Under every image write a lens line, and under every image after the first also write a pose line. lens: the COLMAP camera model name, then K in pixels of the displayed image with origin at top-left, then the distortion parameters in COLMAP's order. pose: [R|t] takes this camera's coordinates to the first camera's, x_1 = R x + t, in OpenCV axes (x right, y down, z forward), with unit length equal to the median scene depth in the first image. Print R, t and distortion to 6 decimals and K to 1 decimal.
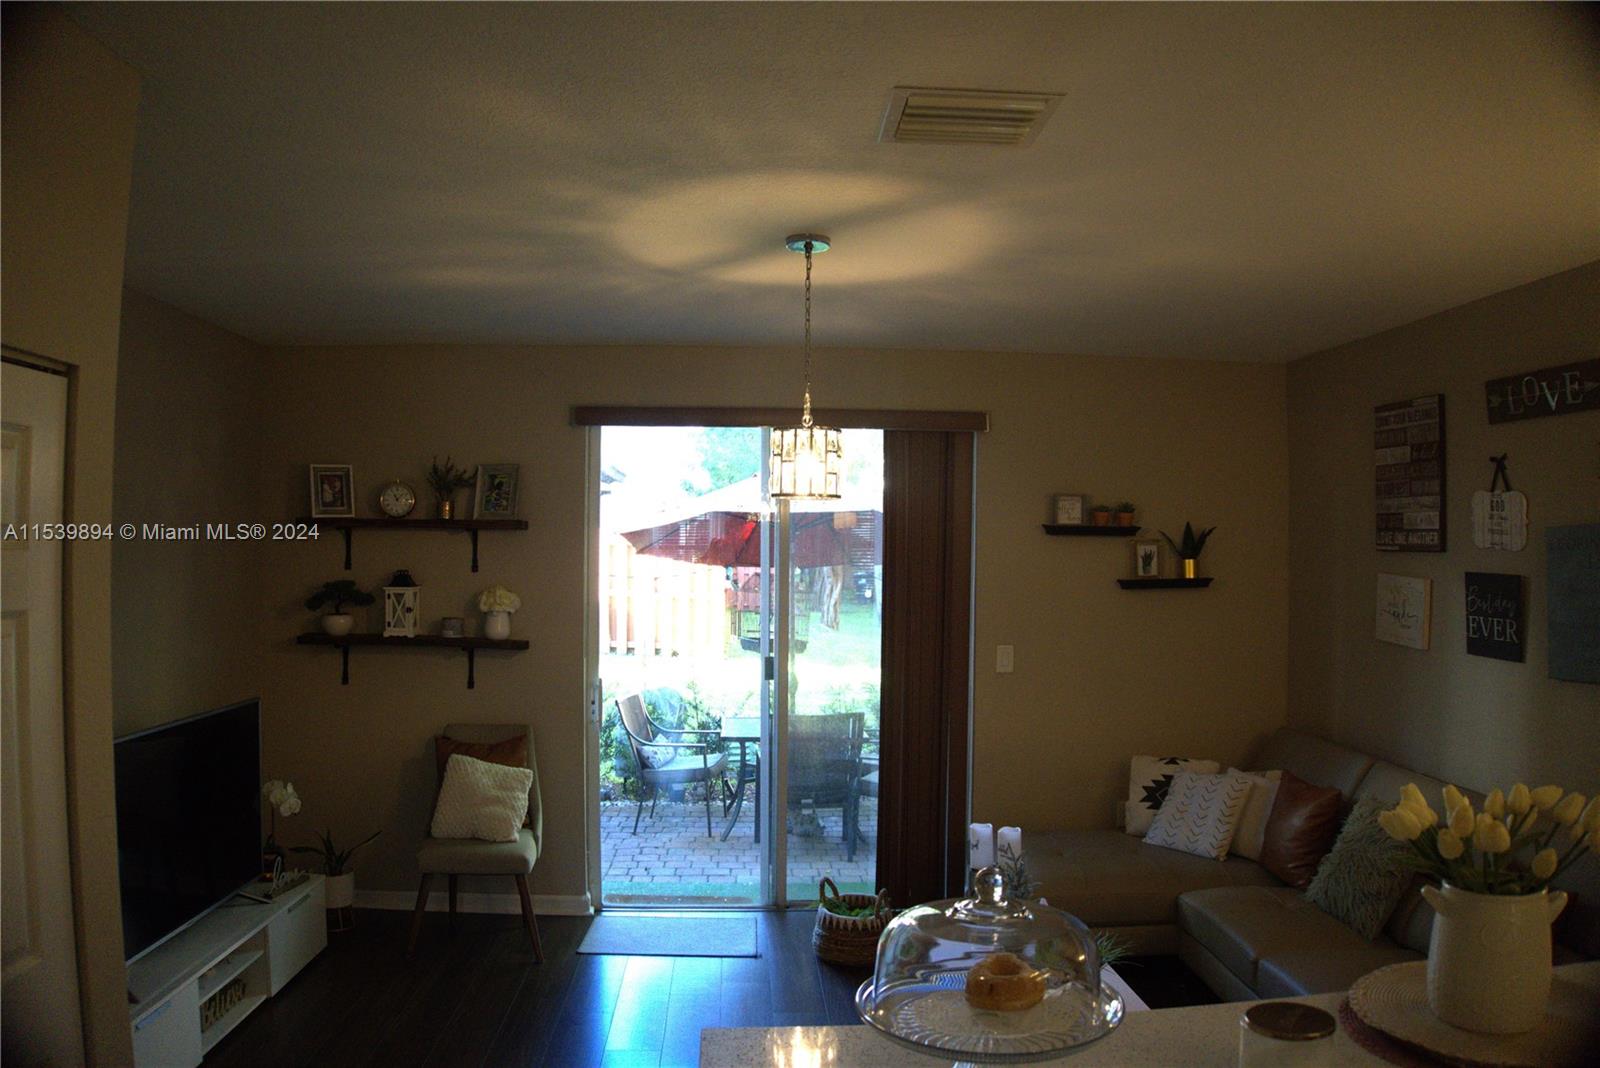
lens RADIAL K [[1105.1, 0, 800.0], [0, 1105.1, 534.0], [0, 0, 1]] dist [-0.239670, 0.093325]
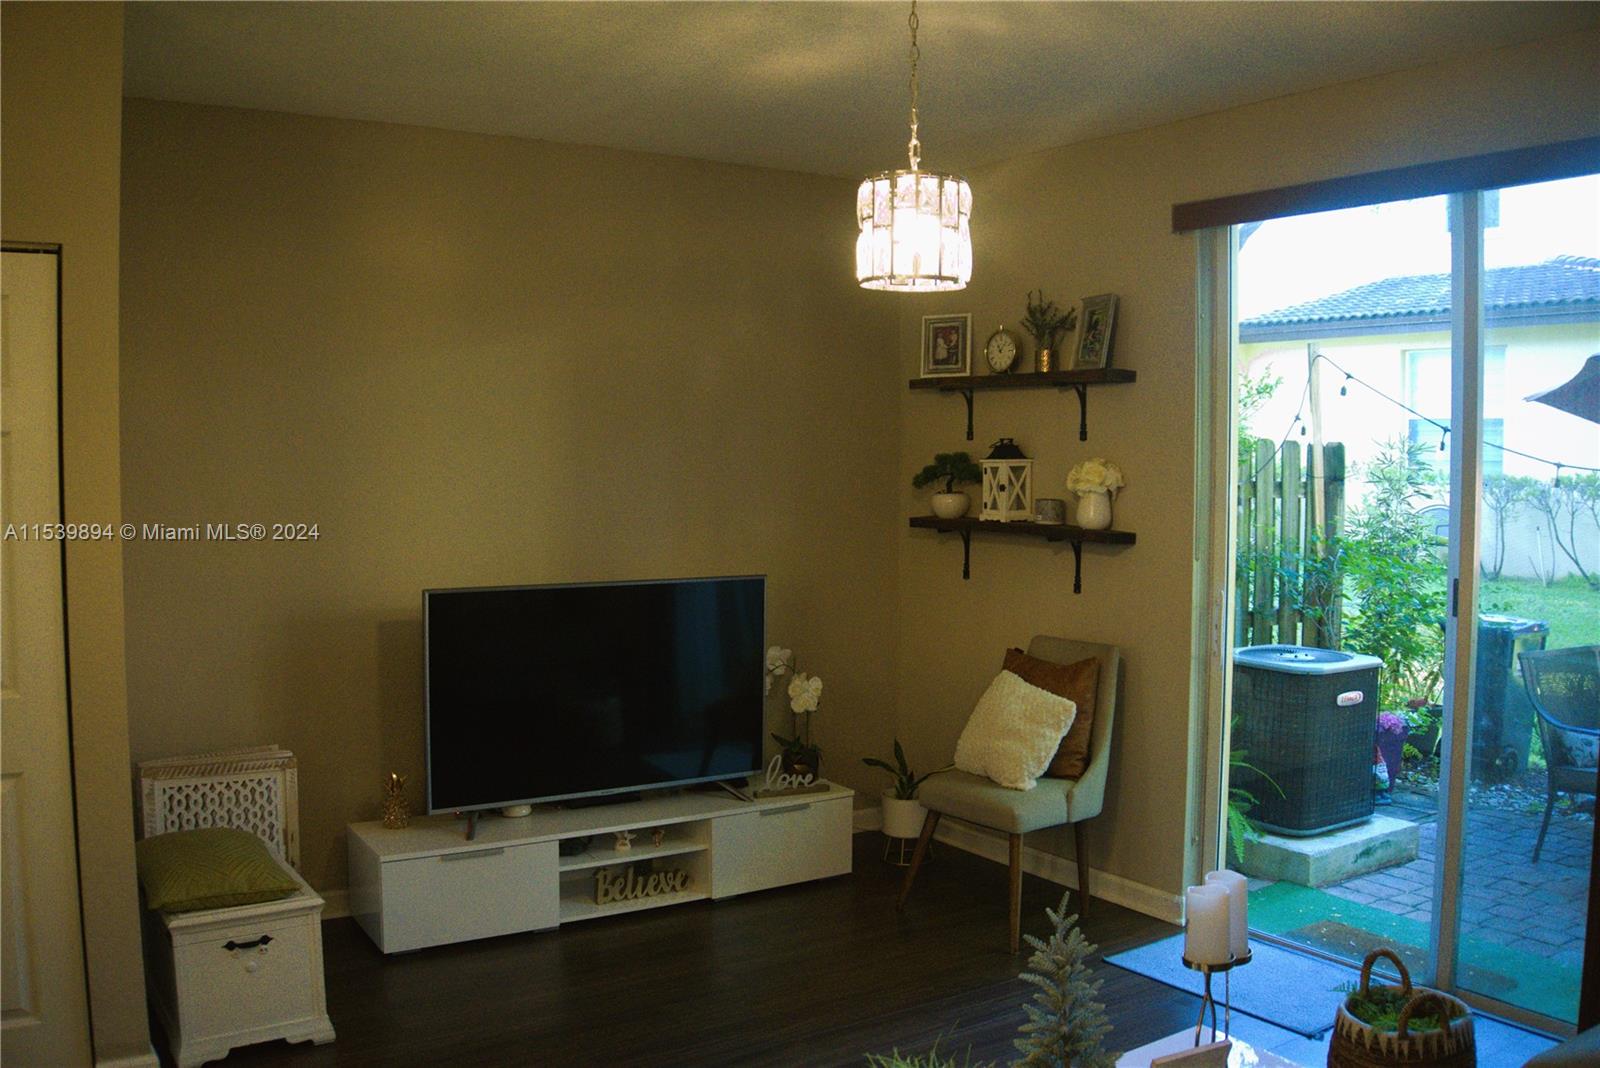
lens RADIAL K [[1362.6, 0, 827.7], [0, 1362.6, 534.7], [0, 0, 1]] dist [-0.198010, 0.009670]
pose [[0.516604, 0.046322, -0.854970, 0.434988], [0.009351, 0.998171, 0.059730, 0.043878], [0.856173, -0.038852, 0.515226, 0.362430]]
